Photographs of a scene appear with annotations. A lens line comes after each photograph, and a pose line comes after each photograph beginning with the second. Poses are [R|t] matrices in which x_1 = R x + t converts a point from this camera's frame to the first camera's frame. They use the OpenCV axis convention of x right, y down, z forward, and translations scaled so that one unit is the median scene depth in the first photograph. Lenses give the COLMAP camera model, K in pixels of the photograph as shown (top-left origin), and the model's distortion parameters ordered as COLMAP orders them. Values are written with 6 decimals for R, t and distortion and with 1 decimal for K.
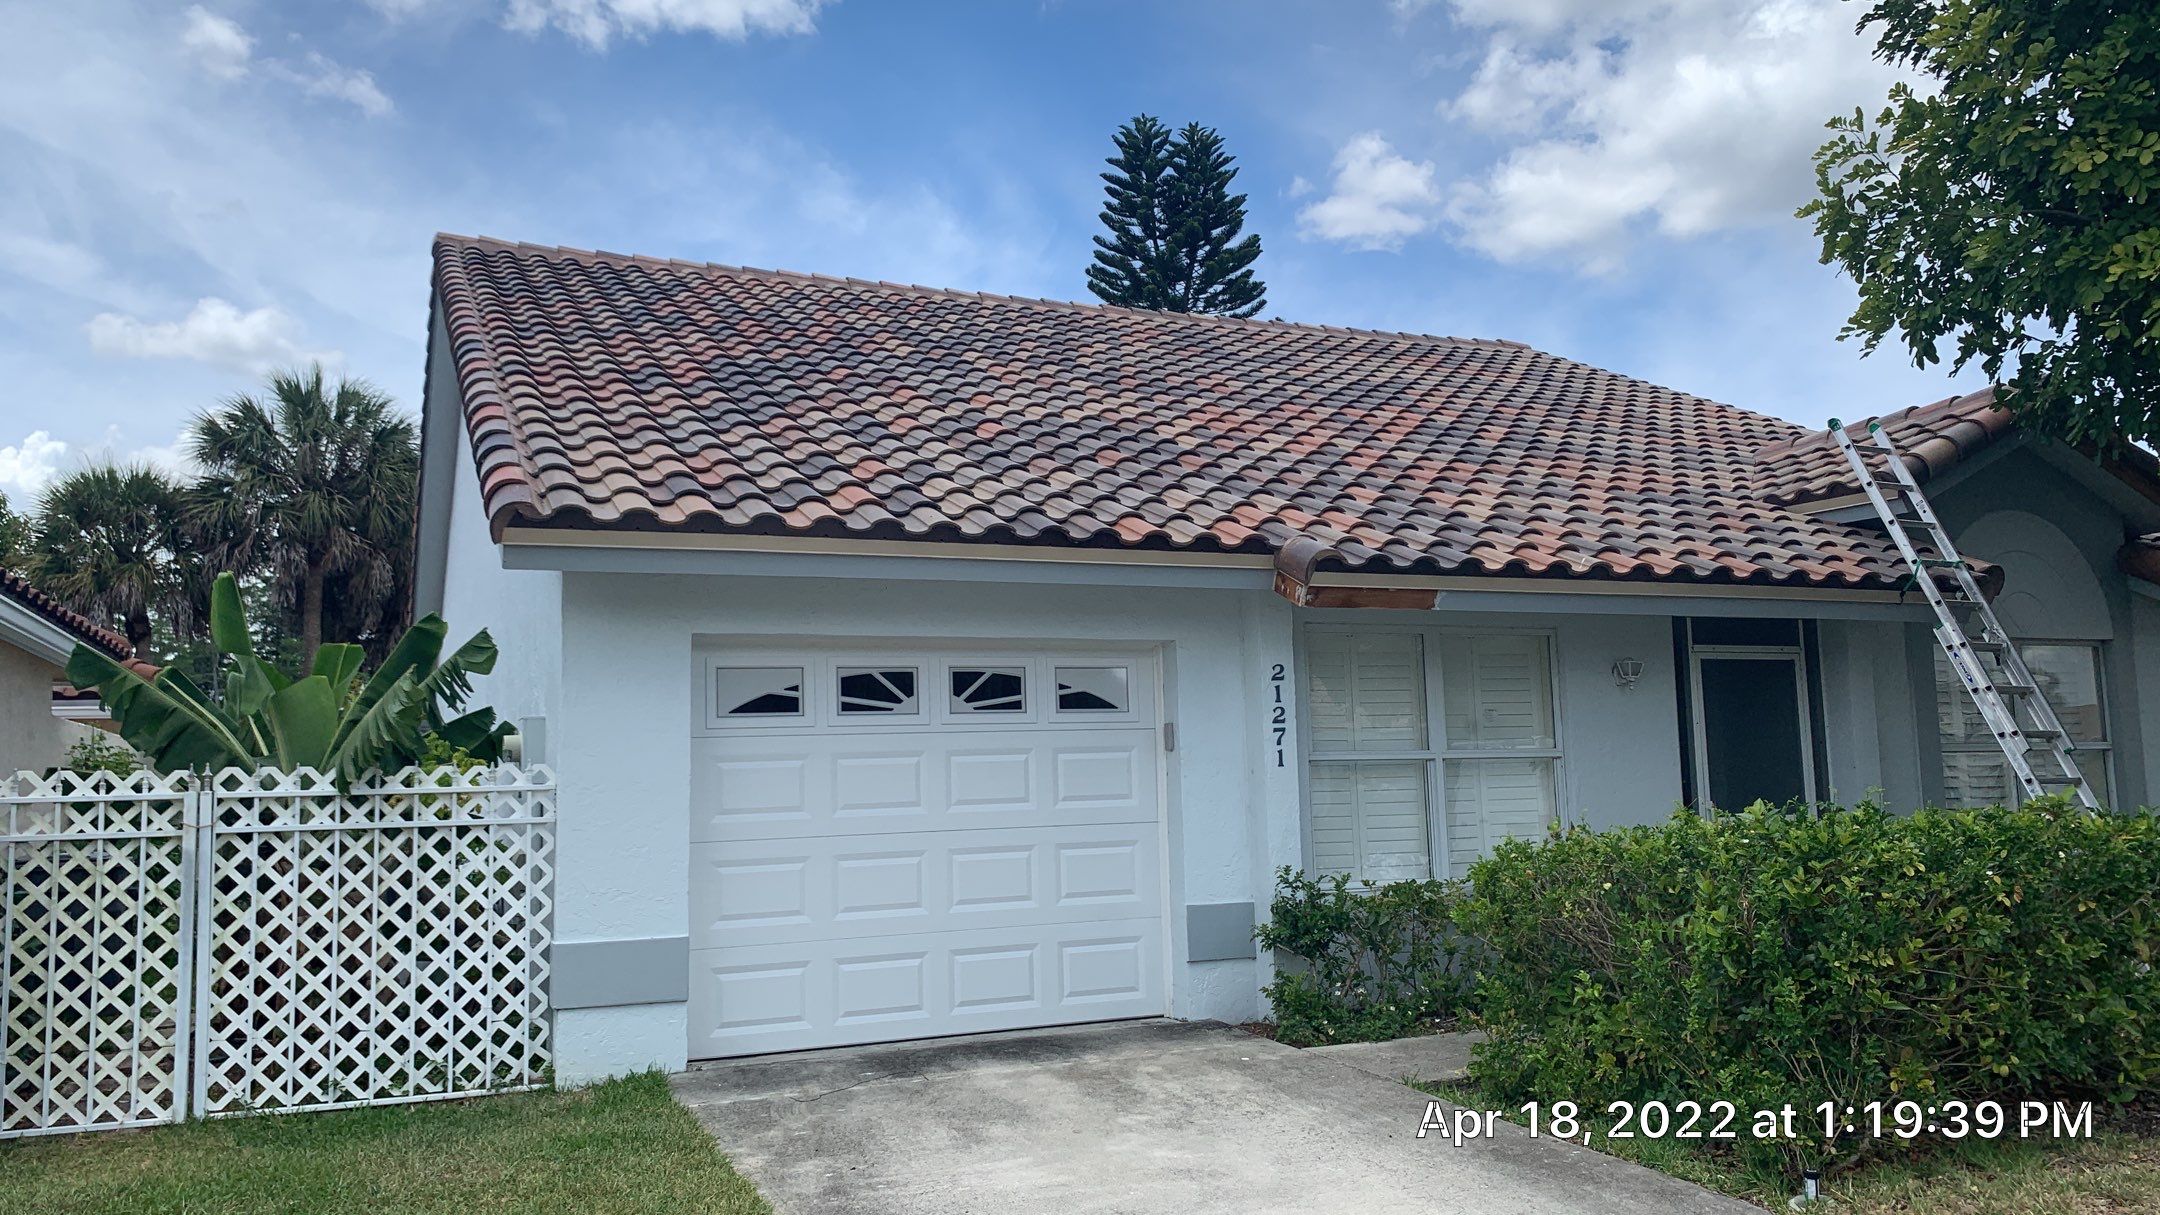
lens RADIAL K [[1659.2, 0, 1064.5], [0, 1659.2, 598.1], [0, 0, 1]] dist [0.050901, -0.051723]
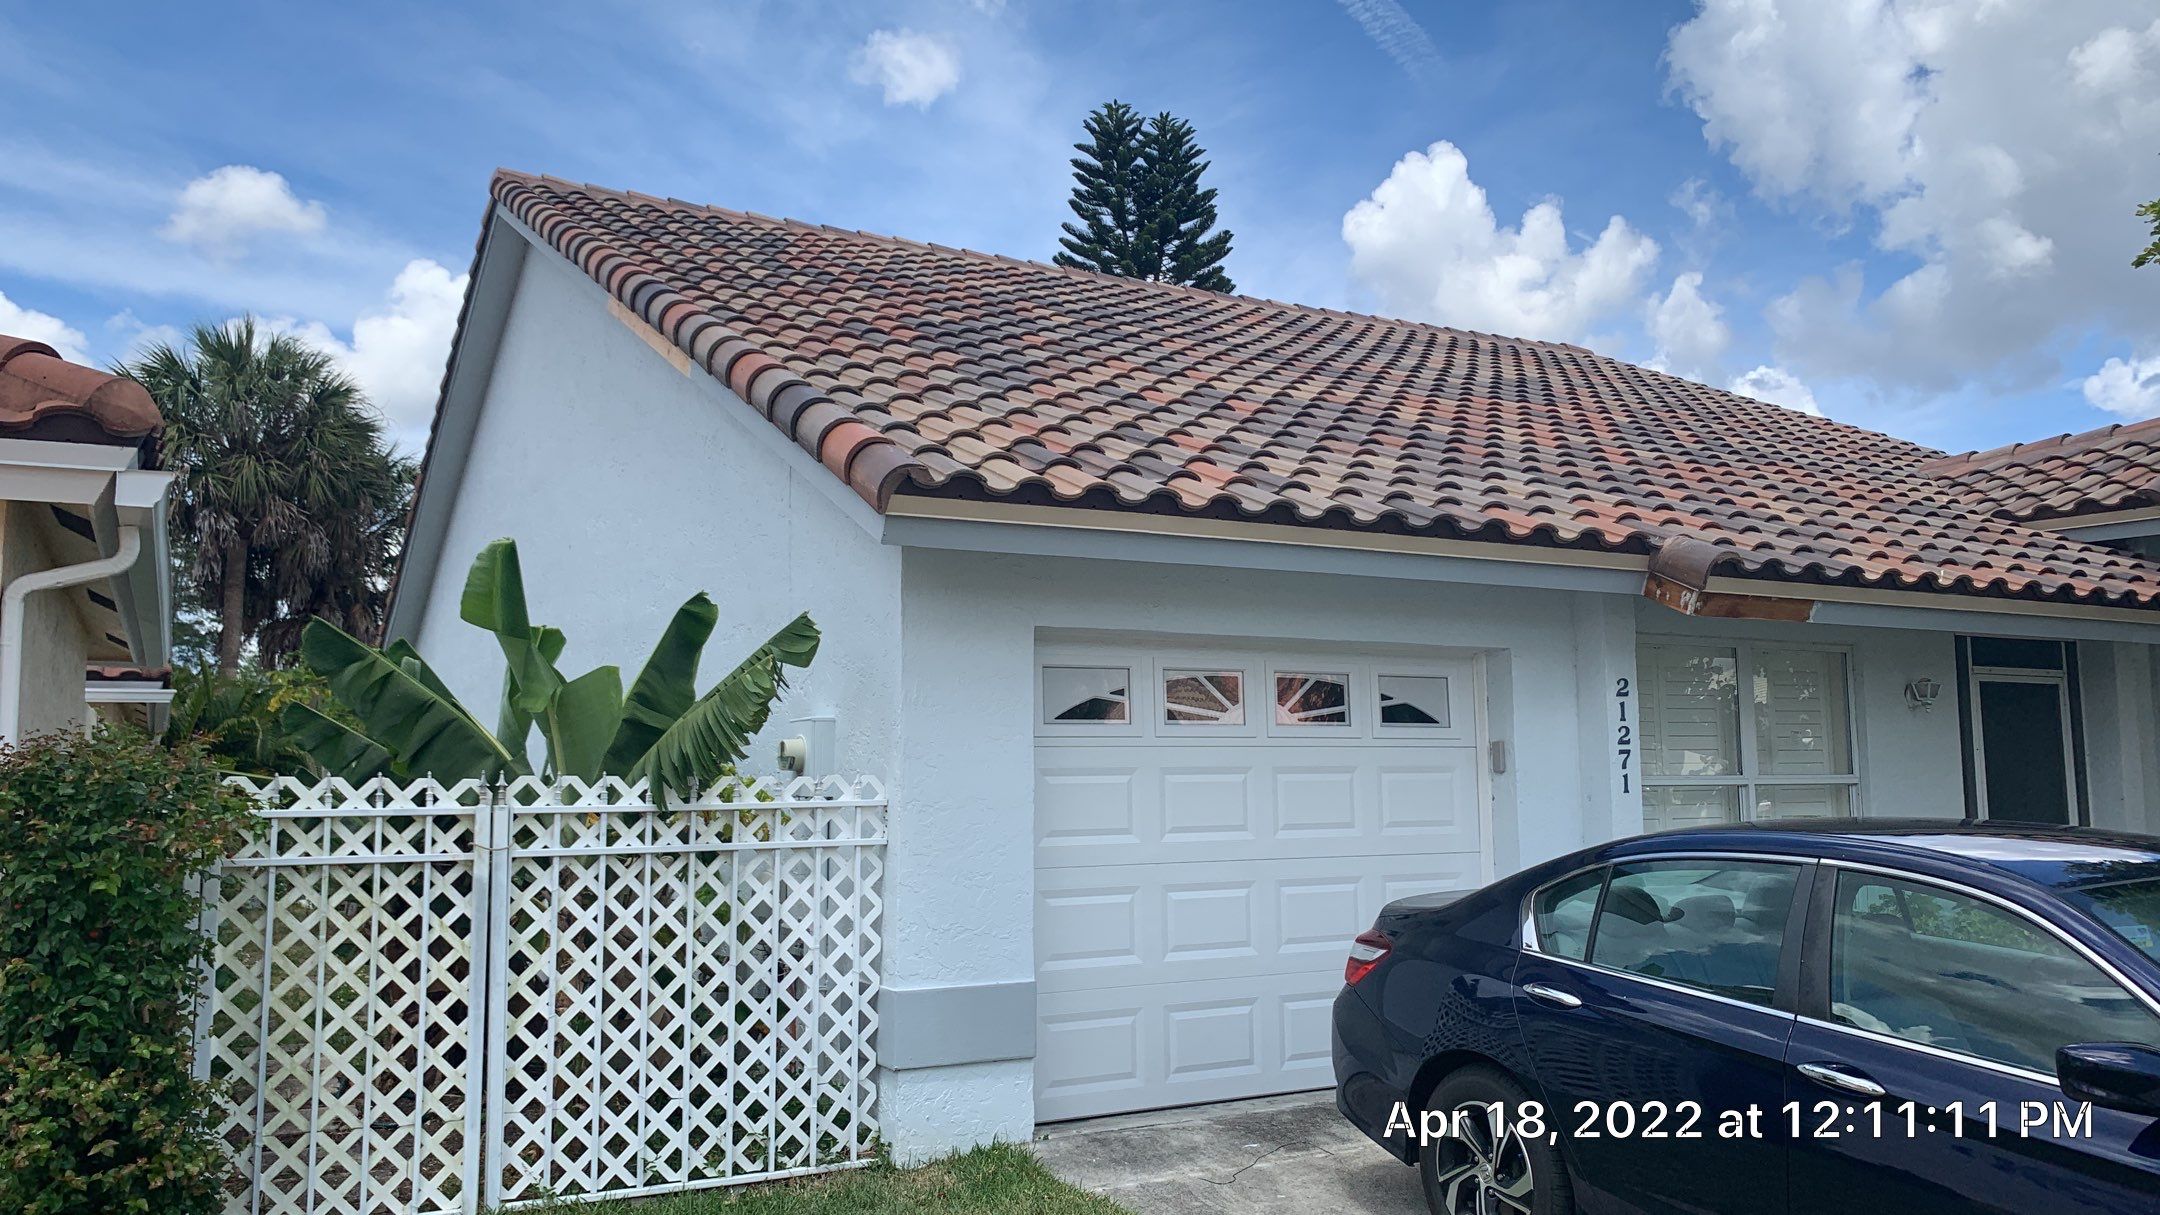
lens RADIAL K [[1653.7, 0, 1080.0], [0, 1653.7, 607.5], [0, 0, 1]] dist [0.156882, -0.345095]
pose [[0.994901, 0.027990, 0.096891, -0.303001], [-0.028525, 0.999584, 0.004143, 0.007746], [-0.096735, -0.006886, 0.995286, 0.157610]]
